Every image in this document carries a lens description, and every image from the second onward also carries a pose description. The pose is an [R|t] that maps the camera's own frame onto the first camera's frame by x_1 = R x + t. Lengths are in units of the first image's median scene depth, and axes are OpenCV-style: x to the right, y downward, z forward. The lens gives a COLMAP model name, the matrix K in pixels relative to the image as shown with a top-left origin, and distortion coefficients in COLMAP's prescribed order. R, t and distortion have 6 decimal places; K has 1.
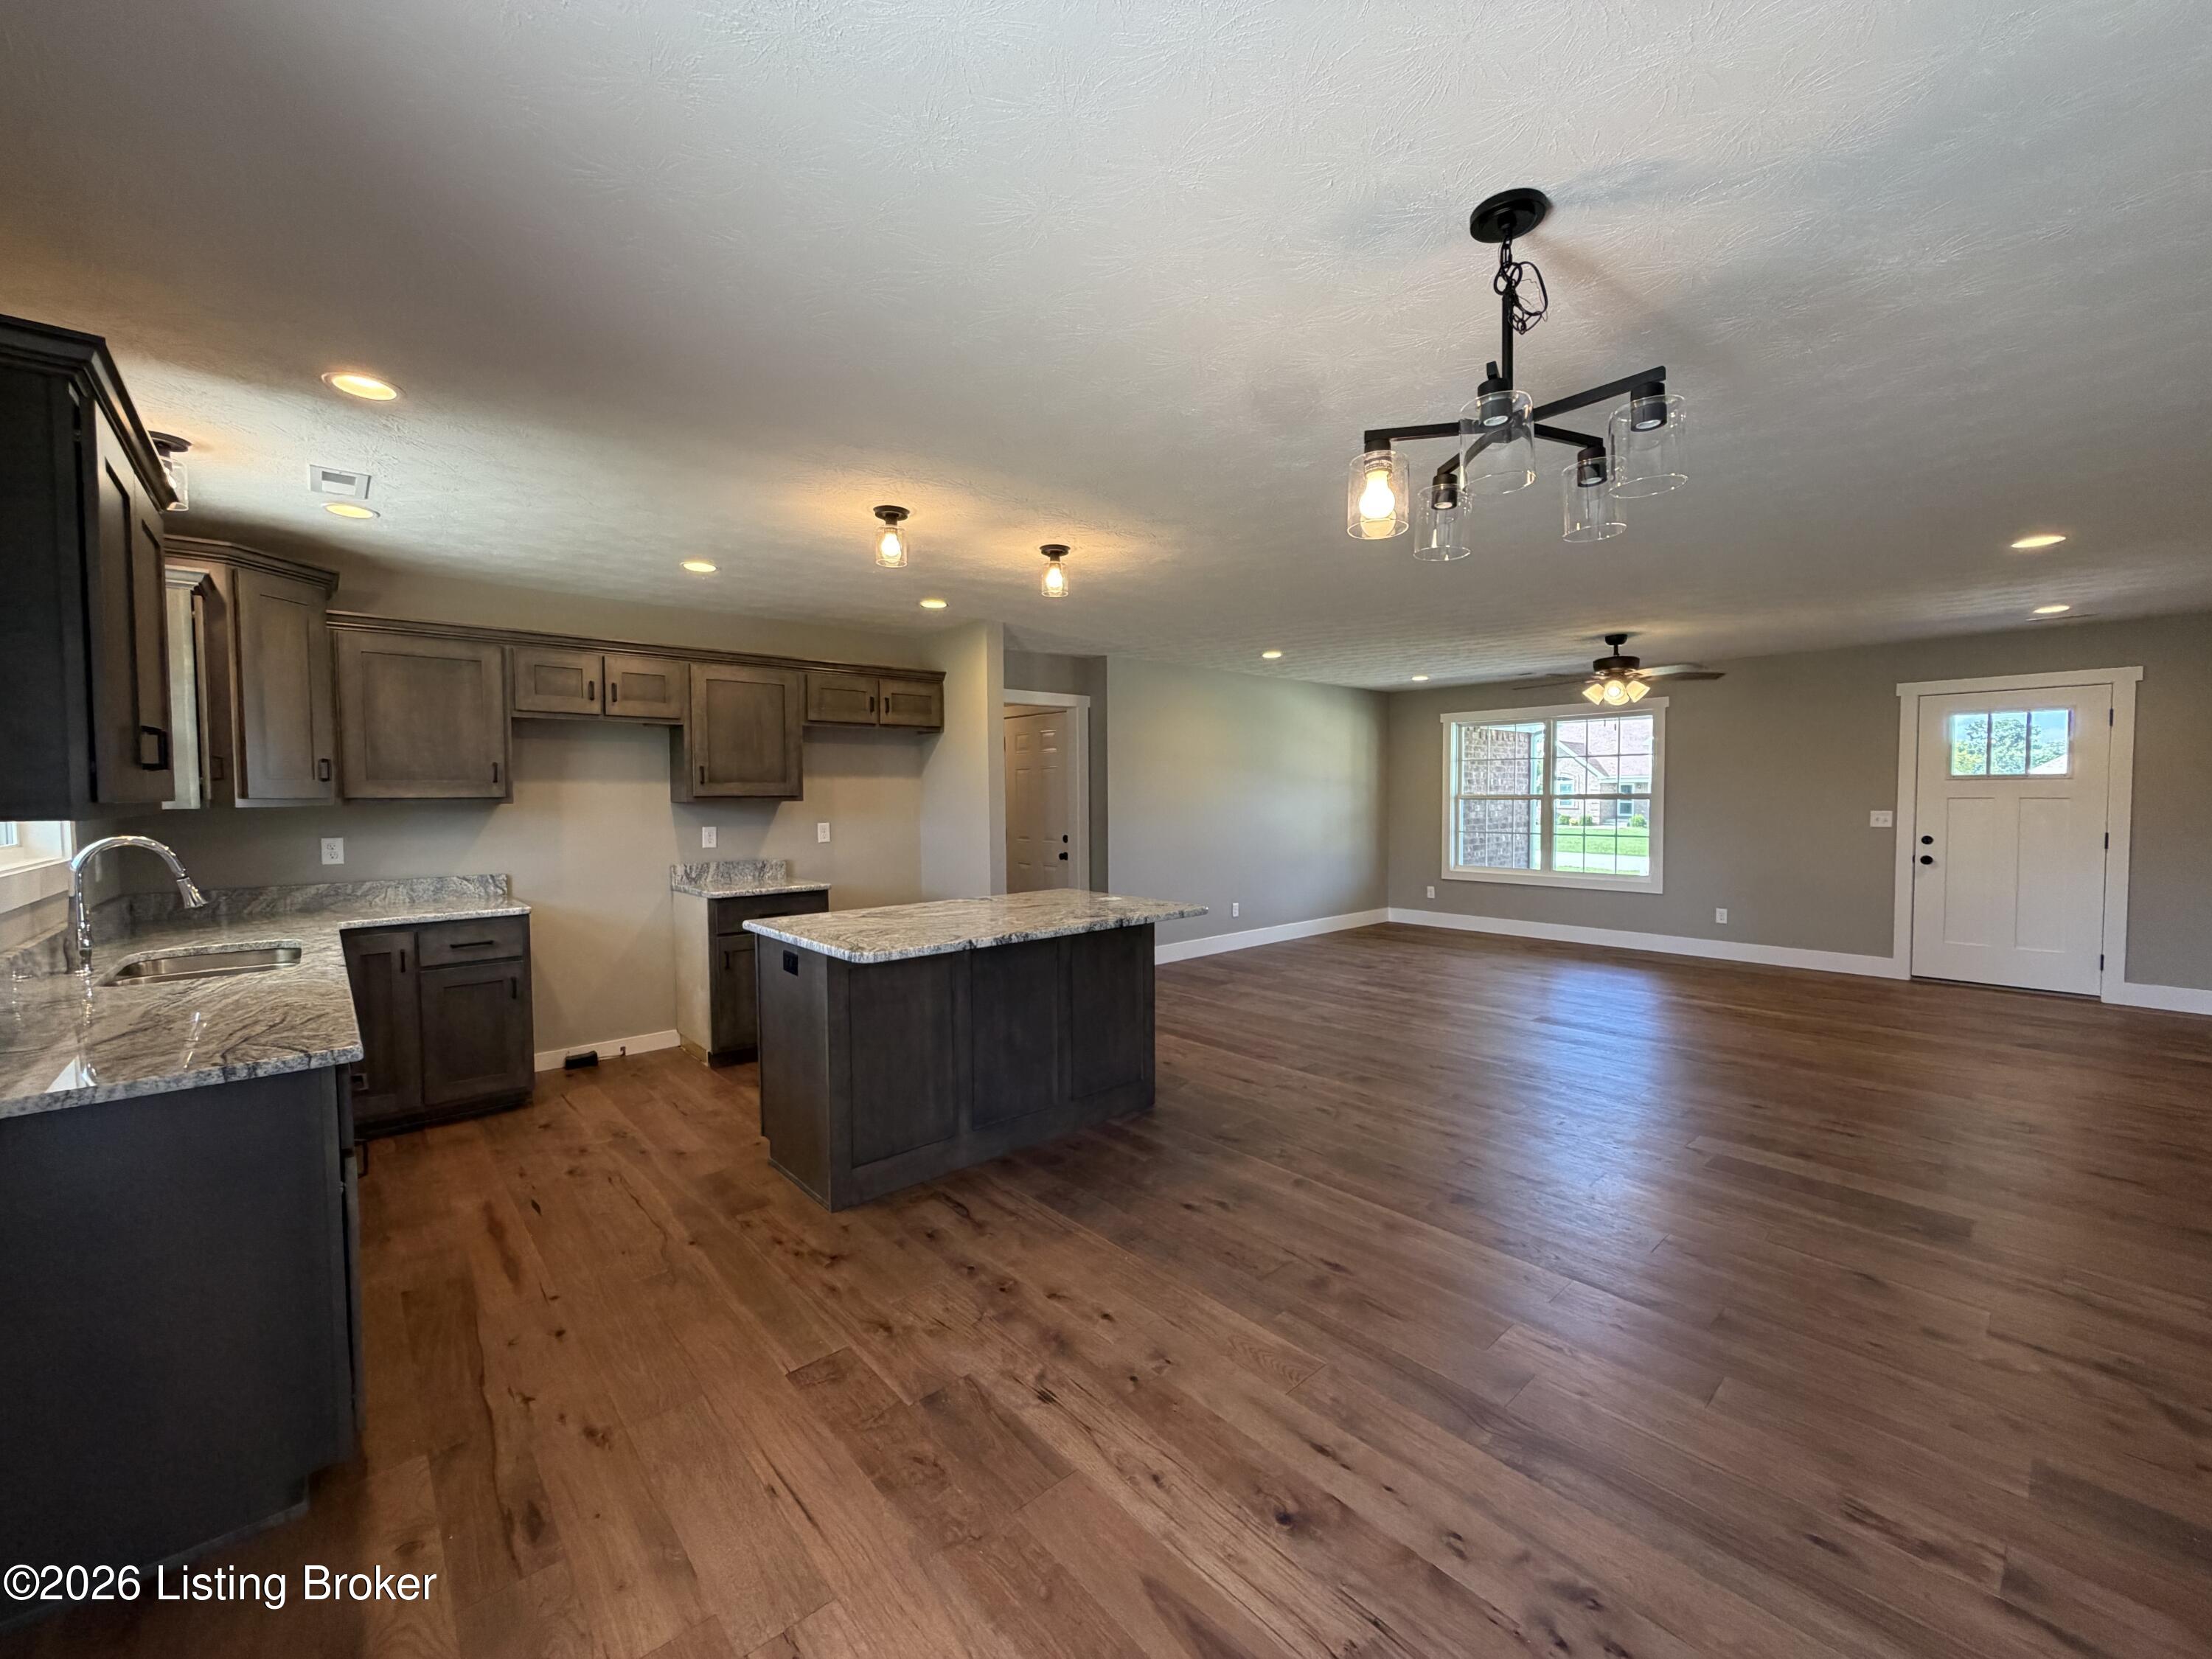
lens RADIAL K [[883.2, 0, 1101.7], [0, 883.2, 829.9], [0, 0, 1]] dist [-0.000176, 0.000282]
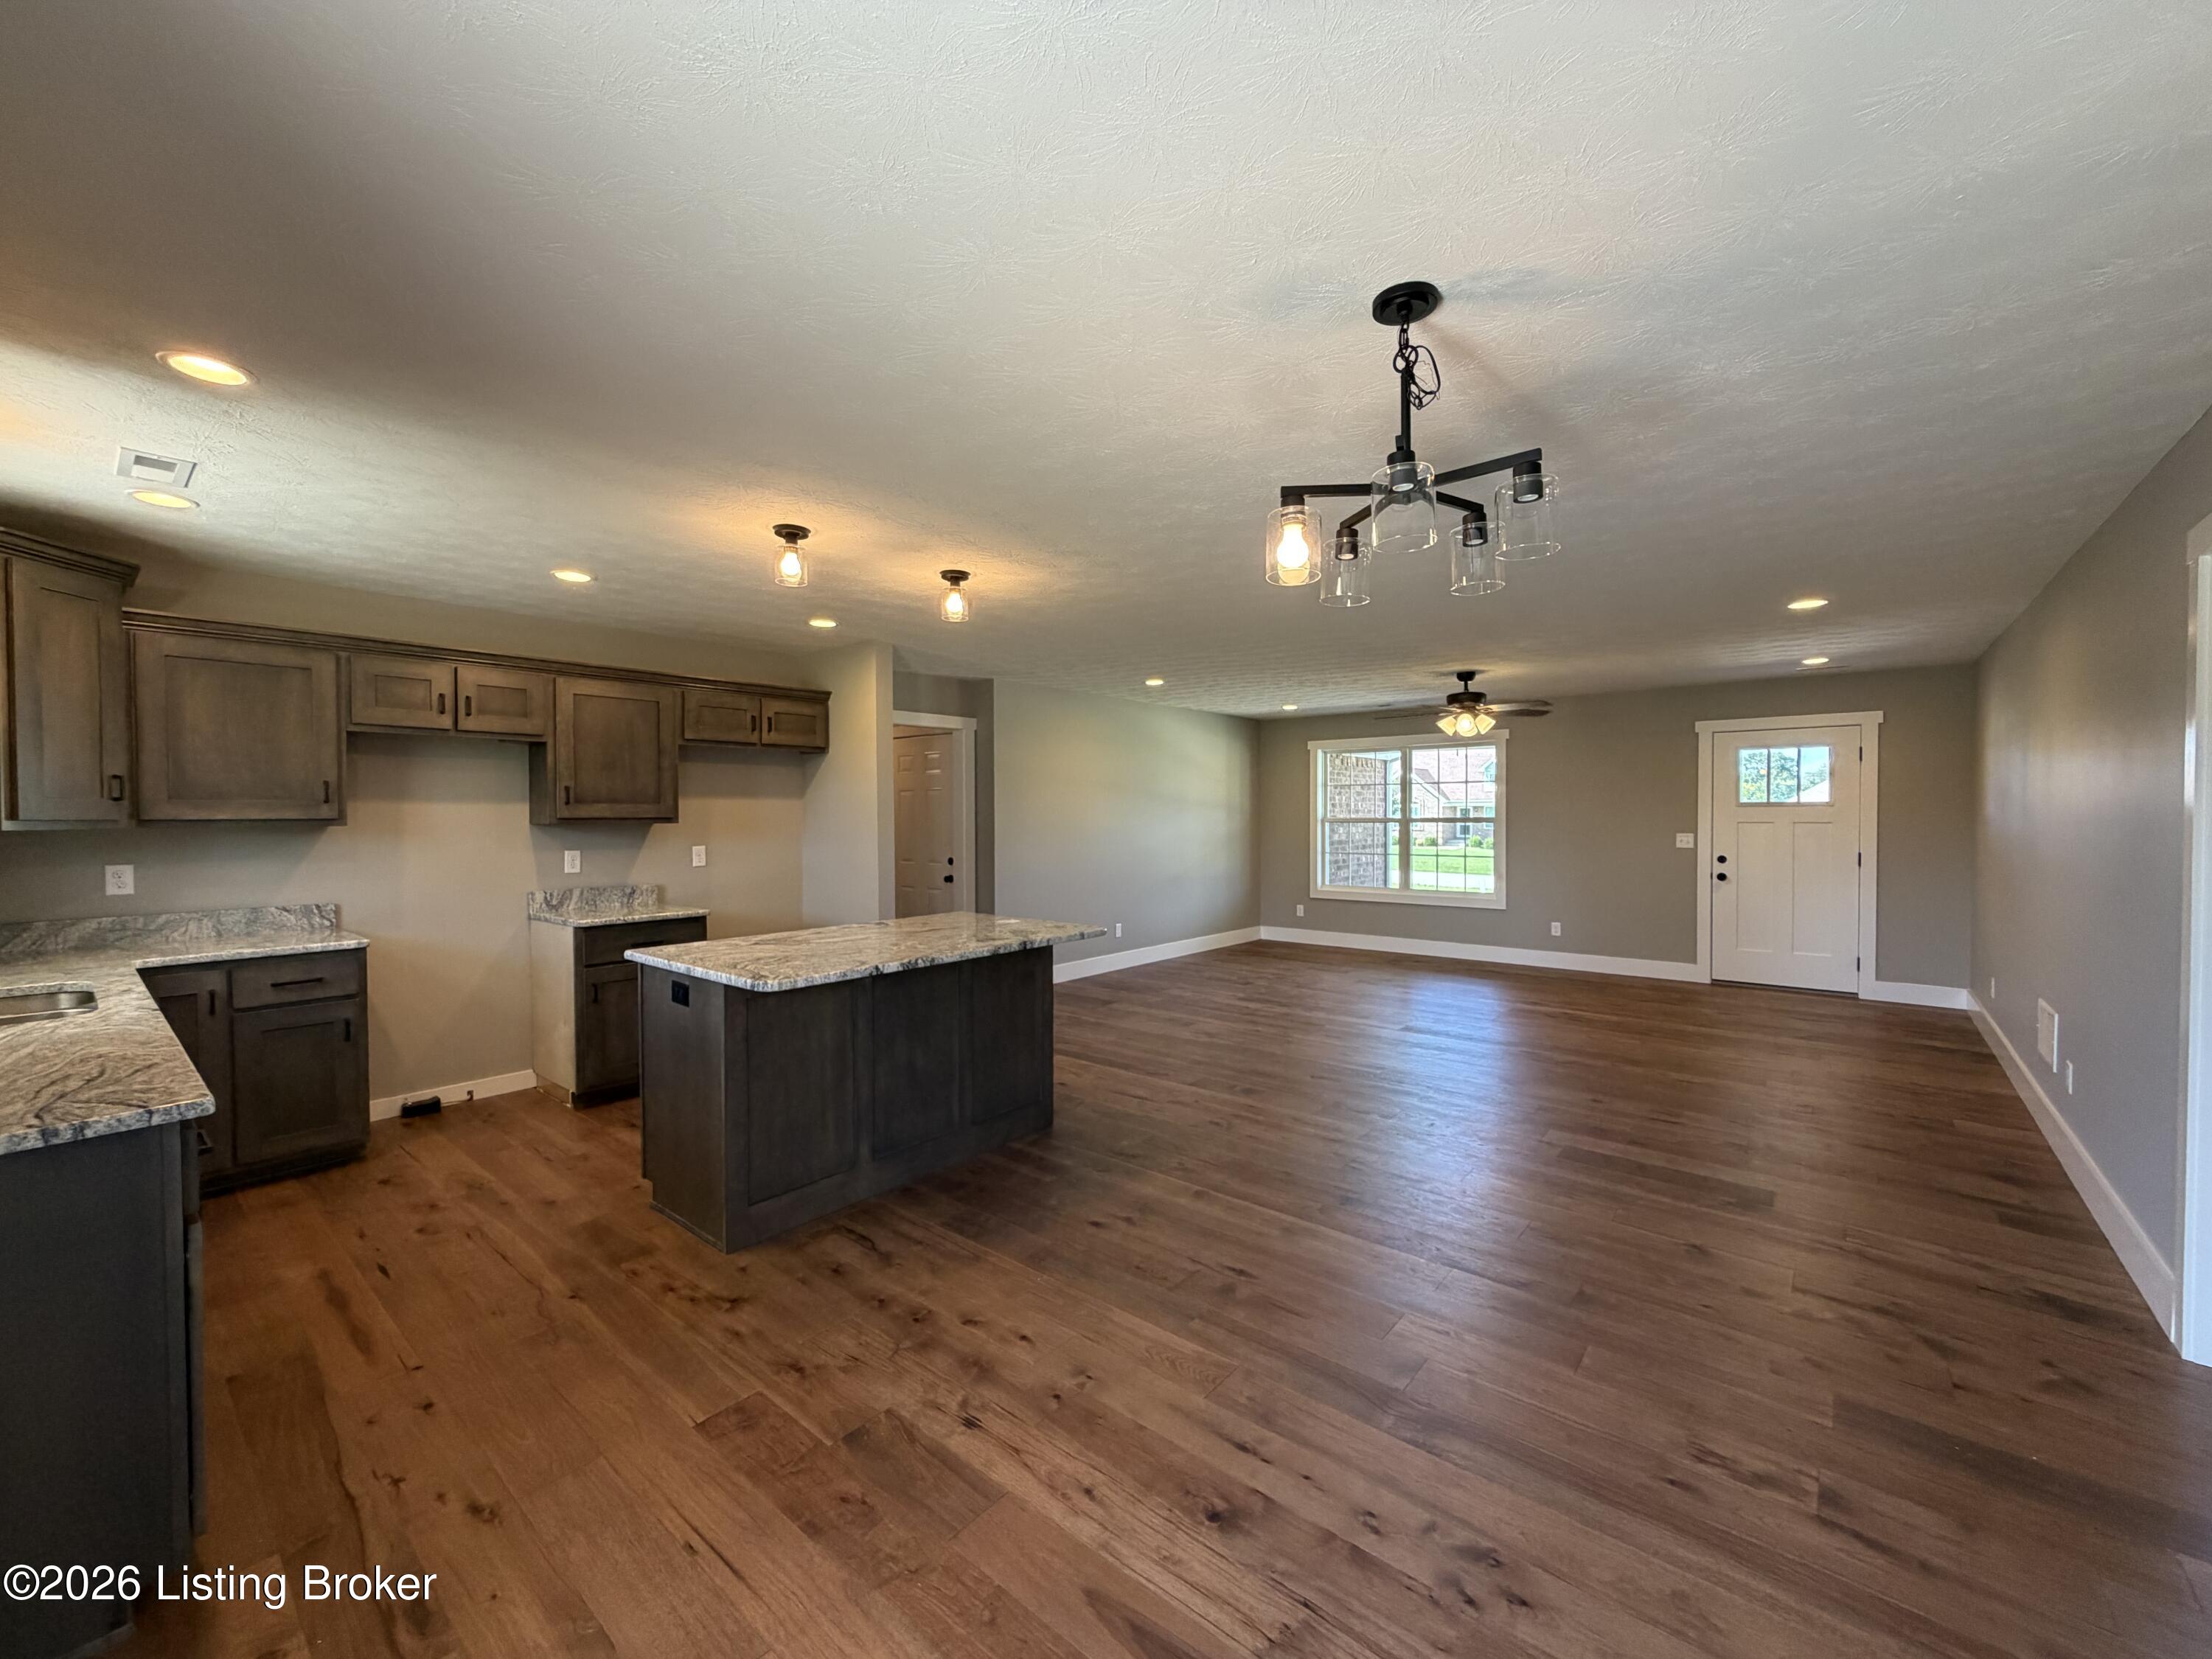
lens RADIAL K [[883.2, 0, 1101.7], [0, 883.2, 829.9], [0, 0, 1]] dist [-0.000176, 0.000282]
pose [[0.989274, 0.000789, 0.146068, -0.034159], [0.002705, 0.999715, -0.023720, -0.002145], [-0.146045, 0.023860, 0.988990, -0.013260]]
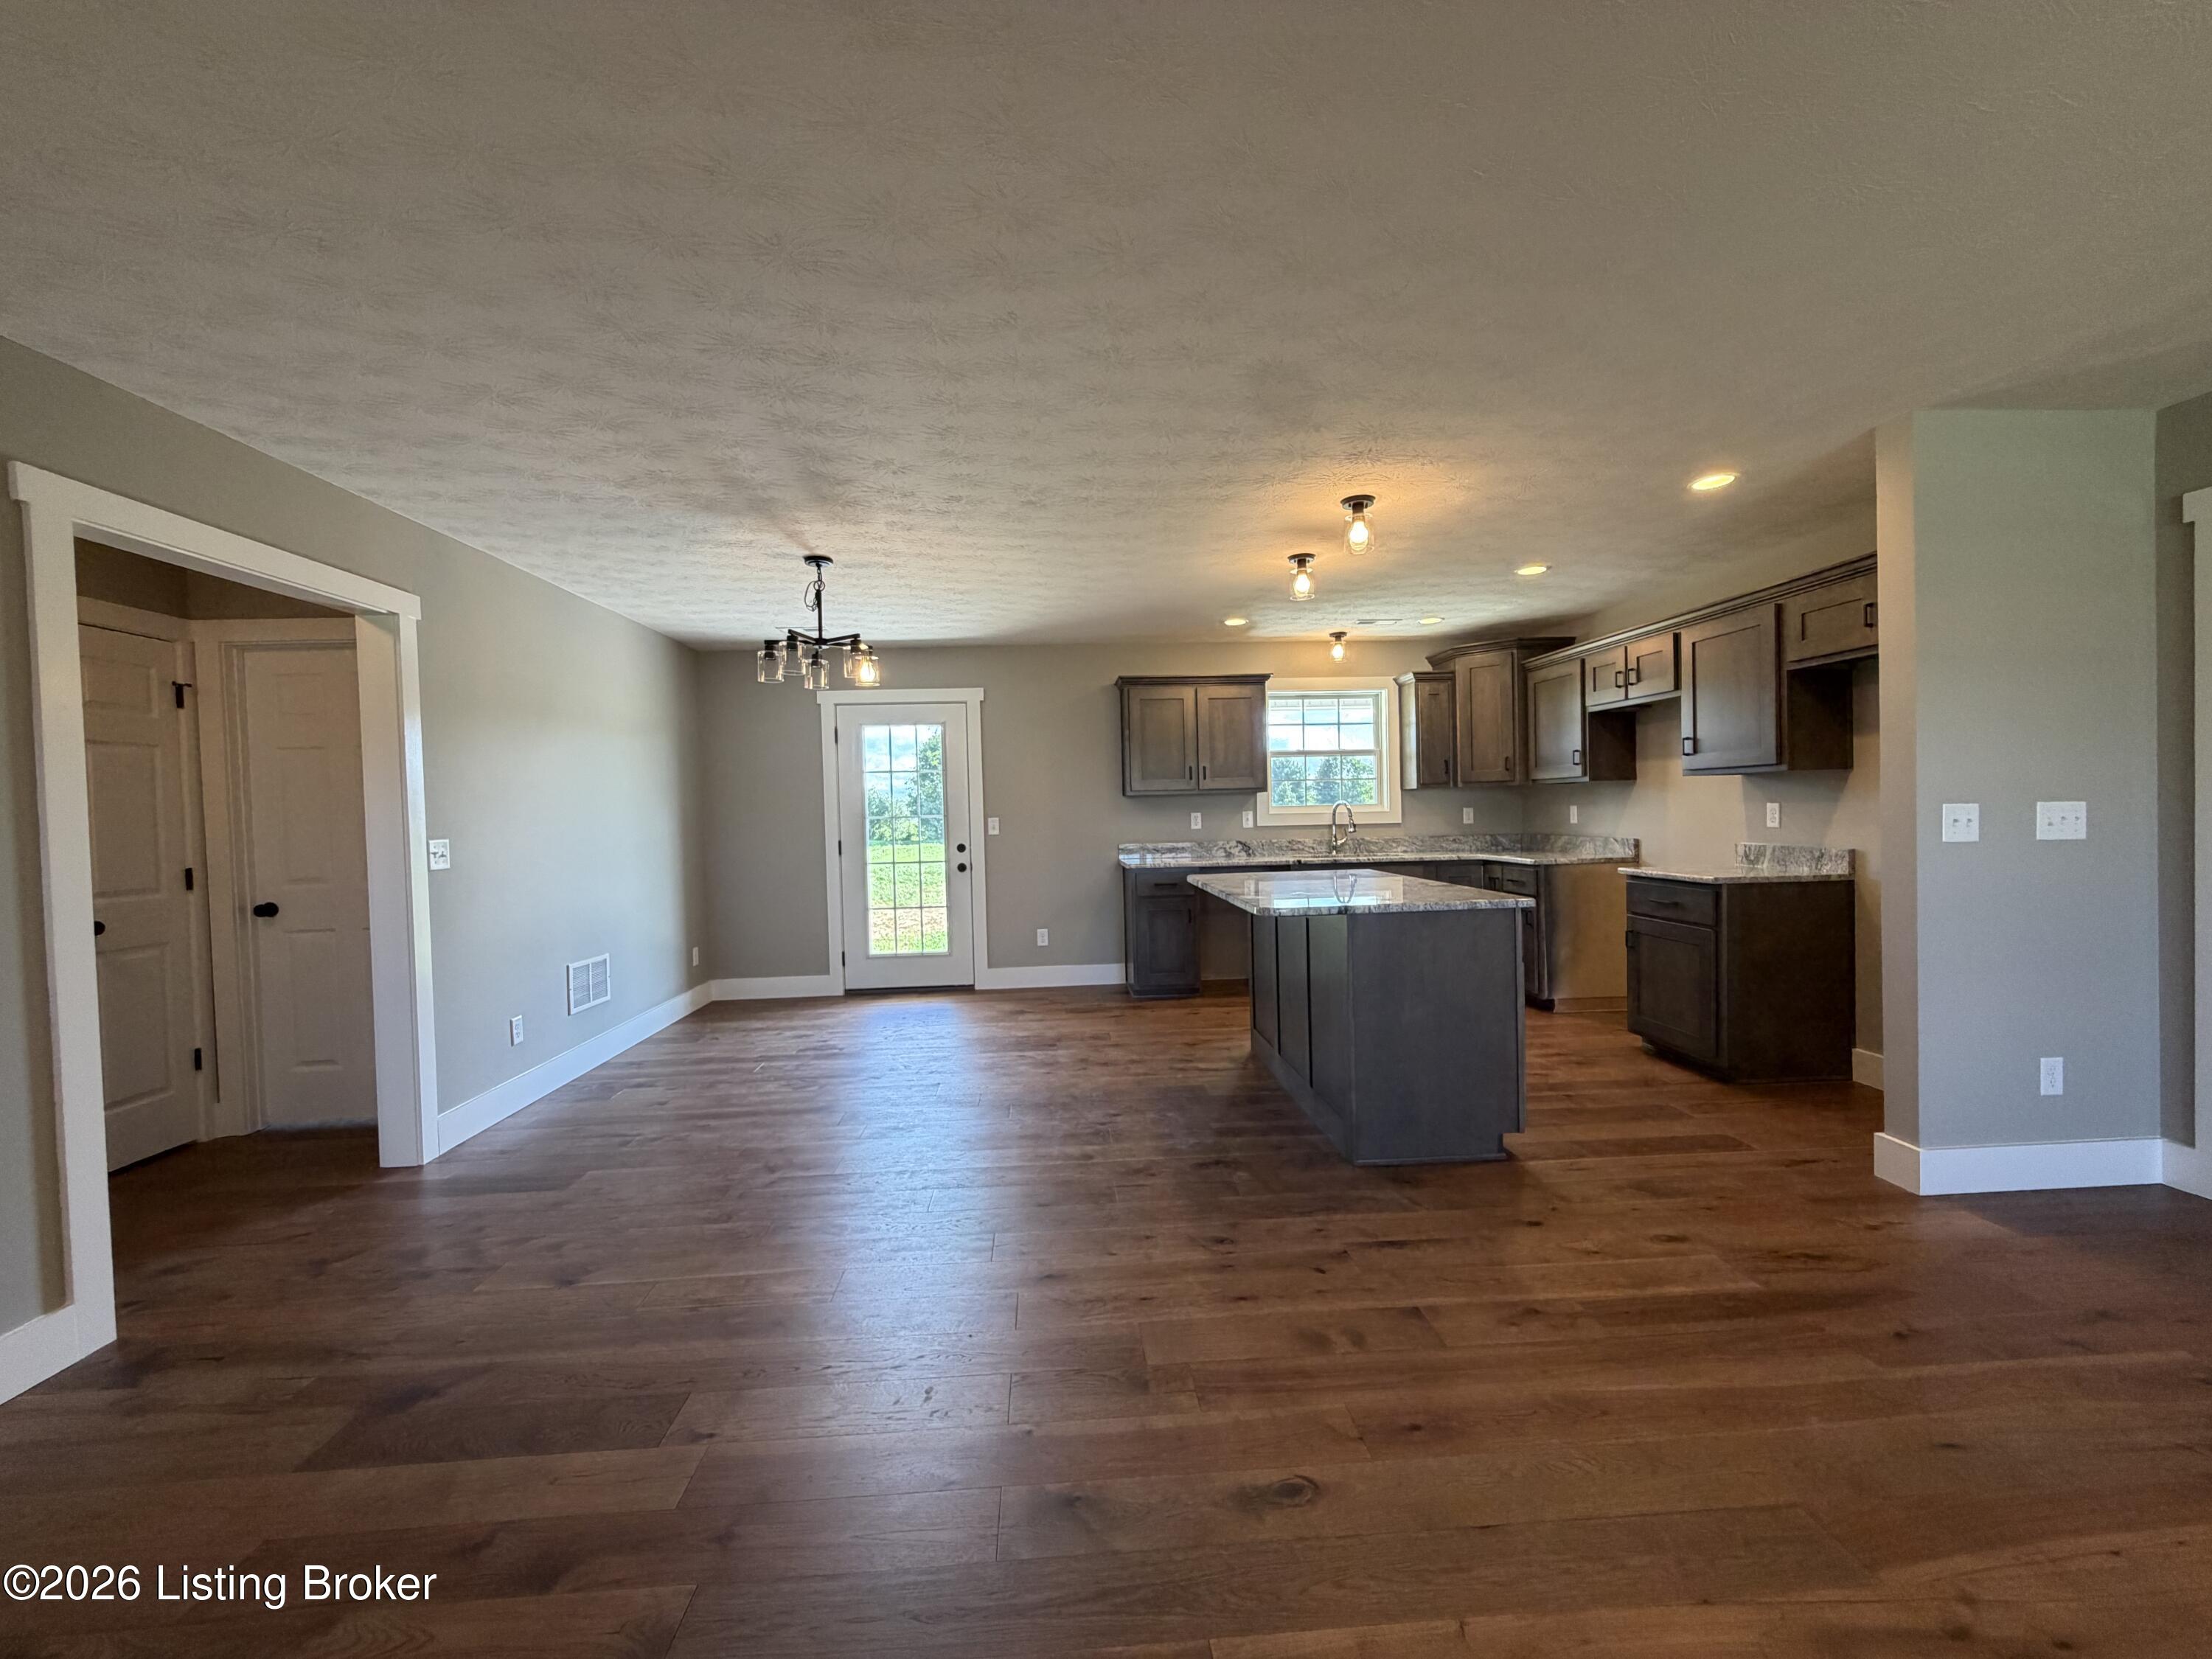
lens RADIAL K [[883.2, 0, 1101.7], [0, 883.2, 829.9], [0, 0, 1]] dist [-0.000176, 0.000282]
pose [[-0.615762, 0.038880, -0.786972, 0.835007], [-0.004332, 0.998600, 0.052725, -0.026104], [0.787920, 0.035875, -0.614732, 1.356691]]
